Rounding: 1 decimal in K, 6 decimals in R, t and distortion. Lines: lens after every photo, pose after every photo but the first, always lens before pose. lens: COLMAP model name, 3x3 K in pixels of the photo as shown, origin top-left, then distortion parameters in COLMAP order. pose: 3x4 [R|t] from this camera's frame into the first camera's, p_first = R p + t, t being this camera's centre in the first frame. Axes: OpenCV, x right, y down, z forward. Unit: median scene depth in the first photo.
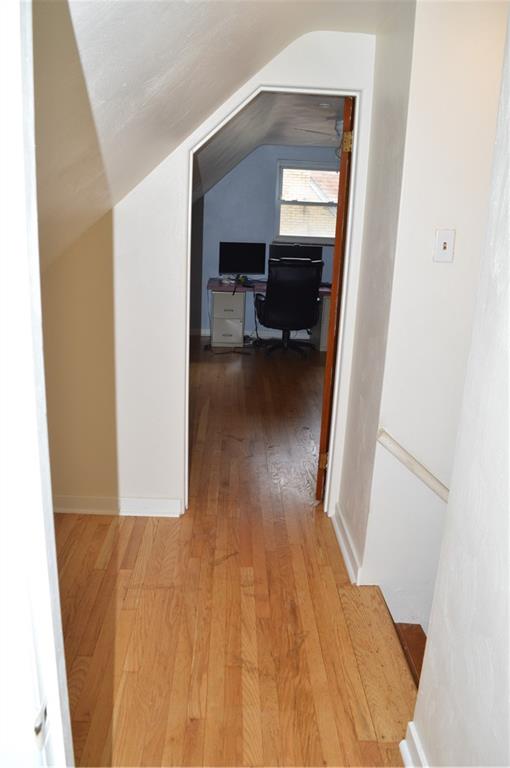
lens RADIAL K [[608.4, 0, 255.0], [0, 608.4, 384.0], [0, 0, 1]] dist [-0.096066, -0.003277]
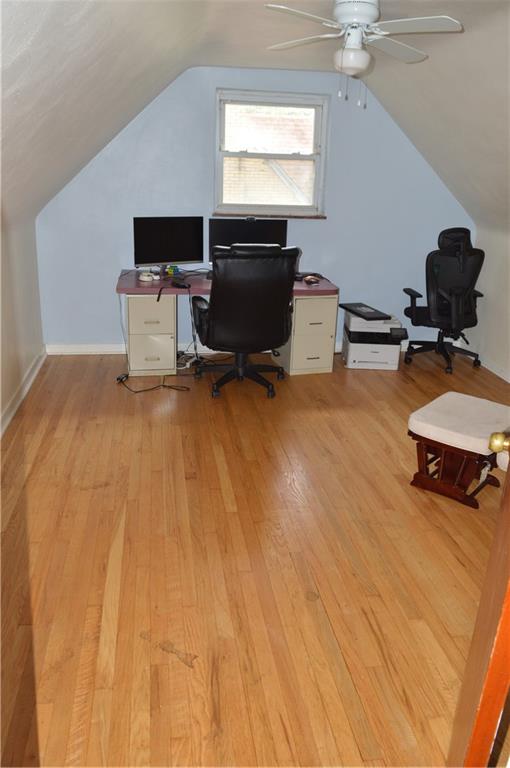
lens RADIAL K [[608.4, 0, 255.0], [0, 608.4, 384.0], [0, 0, 1]] dist [-0.096066, -0.003277]
pose [[0.992784, -0.049903, 0.109043, -0.007784], [0.042650, 0.996783, 0.067860, -0.093299], [-0.112078, -0.062719, 0.991718, 0.327831]]
